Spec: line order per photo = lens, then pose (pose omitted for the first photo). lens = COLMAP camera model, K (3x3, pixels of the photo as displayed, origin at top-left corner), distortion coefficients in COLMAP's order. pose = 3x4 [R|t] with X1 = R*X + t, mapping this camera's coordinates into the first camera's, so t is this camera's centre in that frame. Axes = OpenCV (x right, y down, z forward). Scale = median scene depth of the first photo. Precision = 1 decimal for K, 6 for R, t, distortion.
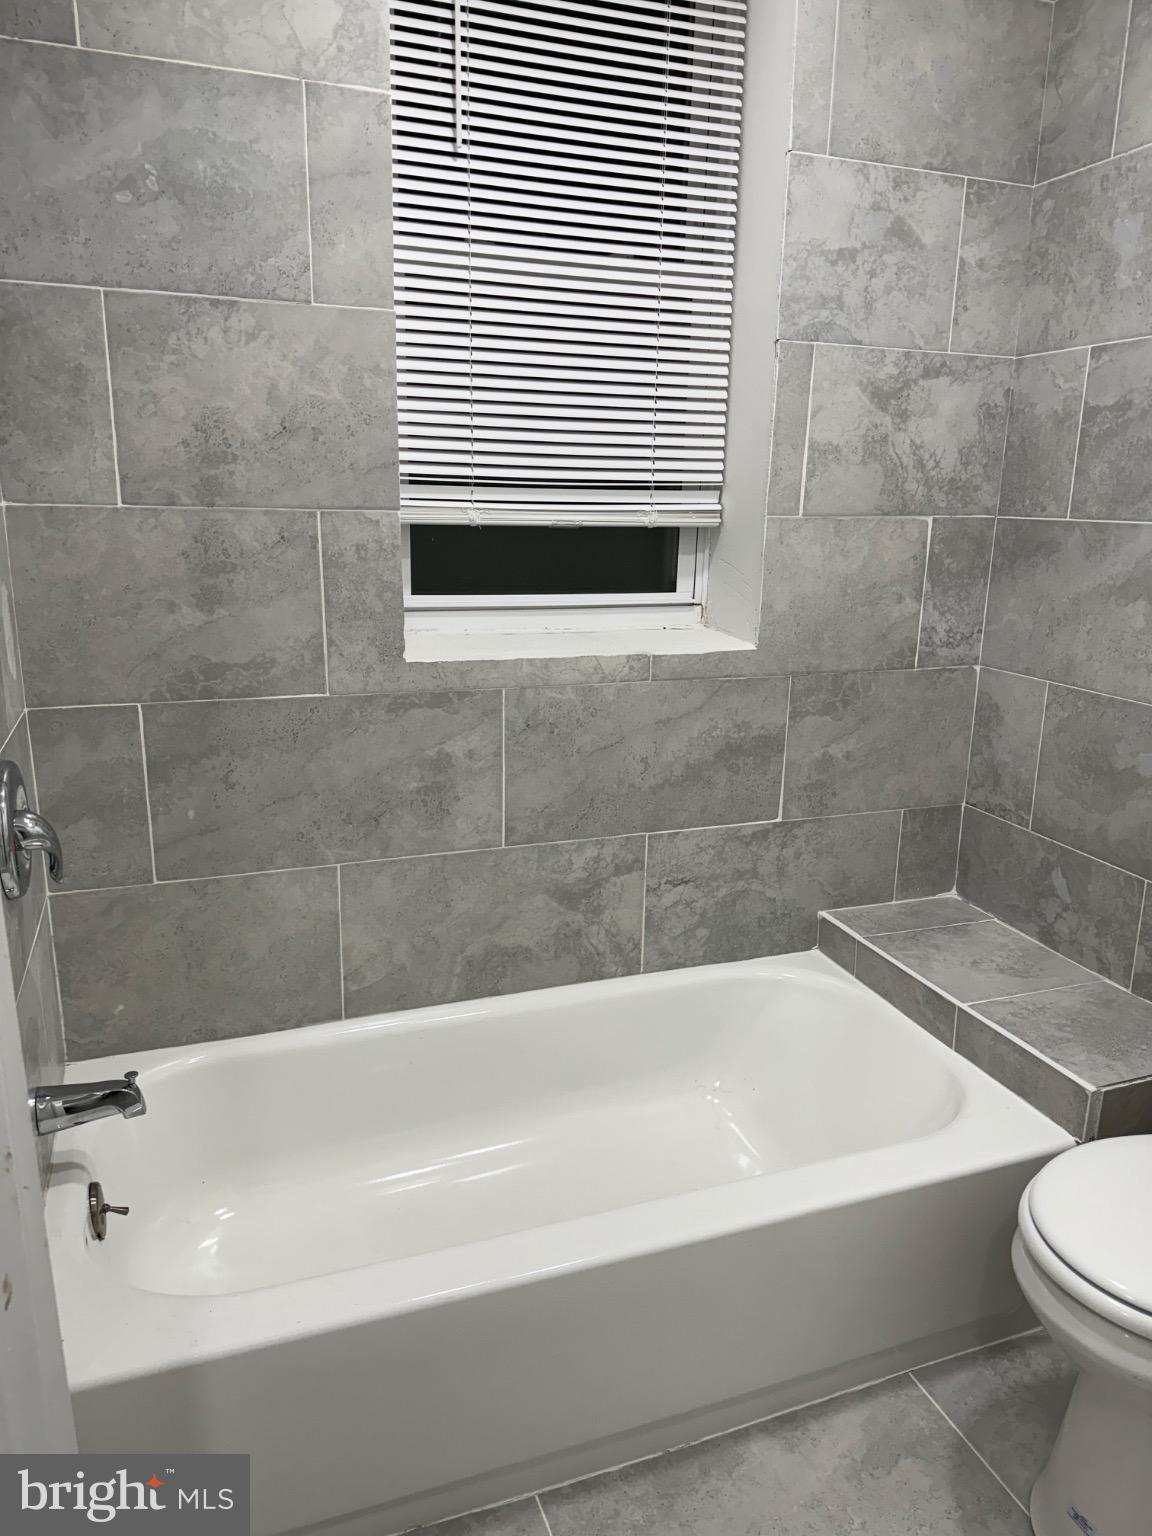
lens RADIAL K [[1091.6, 0, 582.9], [0, 1091.6, 770.9], [0, 0, 1]] dist [0.000509, -0.011426]
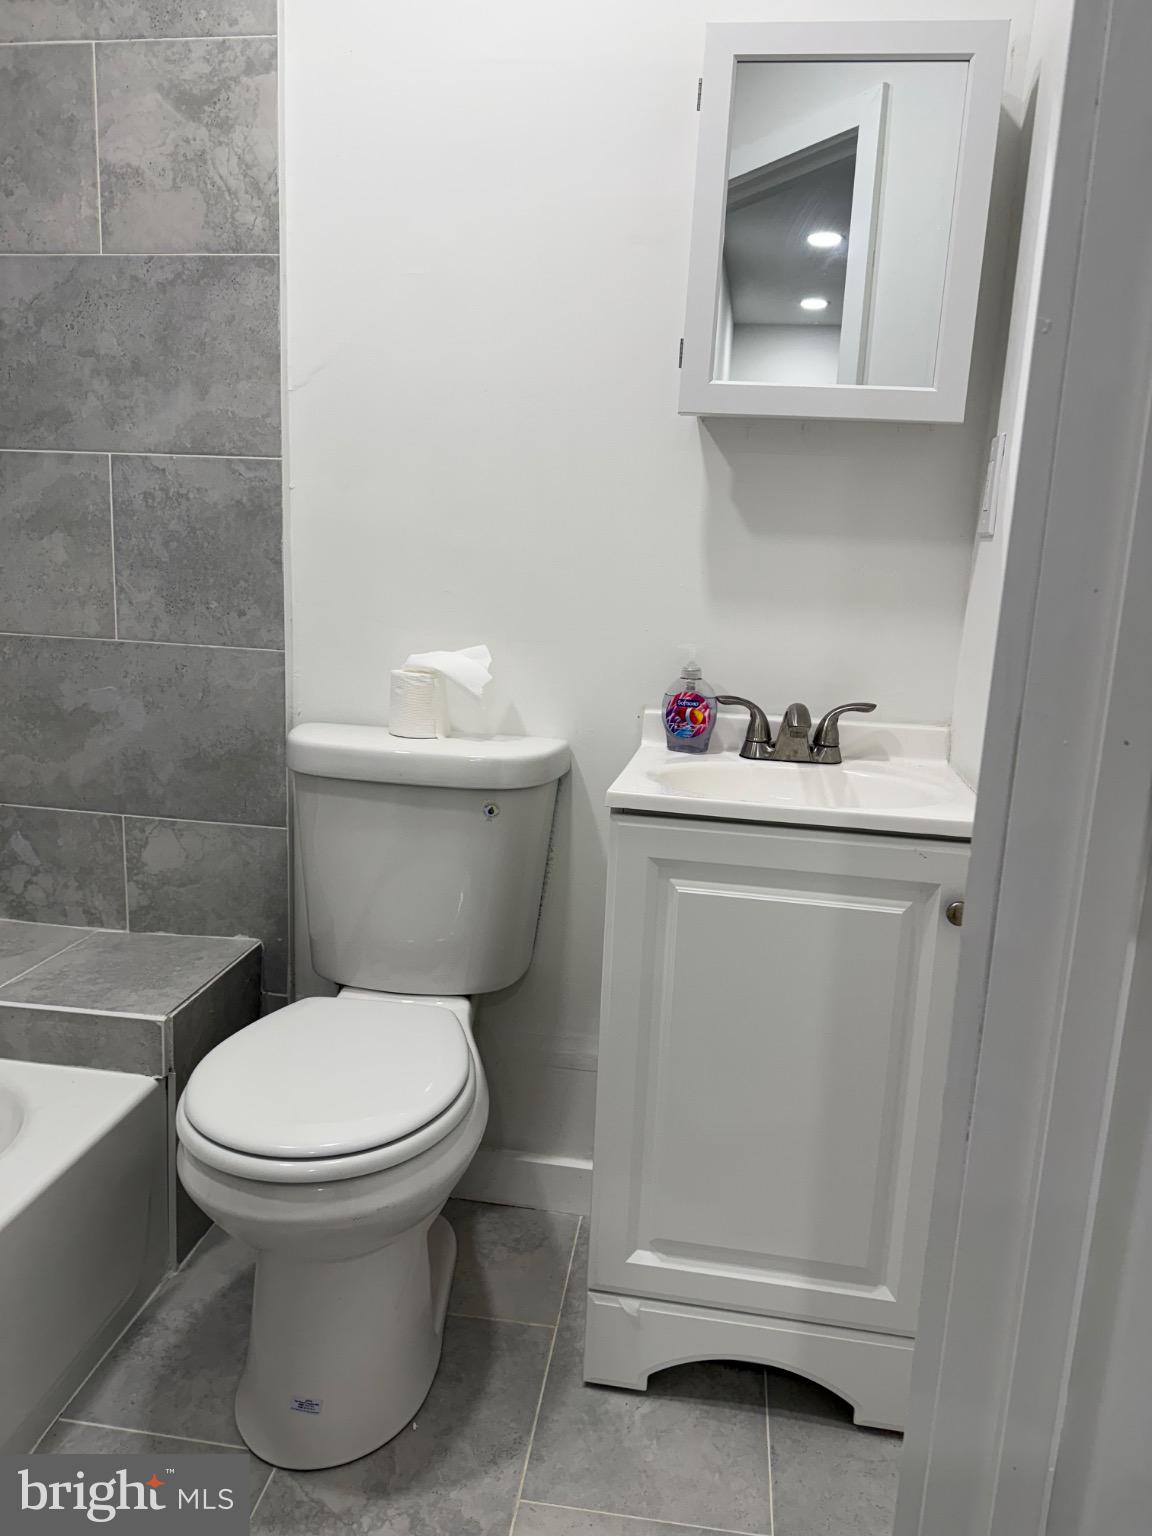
lens RADIAL K [[1091.6, 0, 576.4], [0, 1091.6, 770.7], [0, 0, 1]] dist [0.000509, -0.011426]
pose [[0.472052, -0.166999, 0.865609, -0.138300], [0.184064, 0.978923, 0.088482, 0.047862], [-0.862141, 0.117560, 0.492842, 0.148567]]
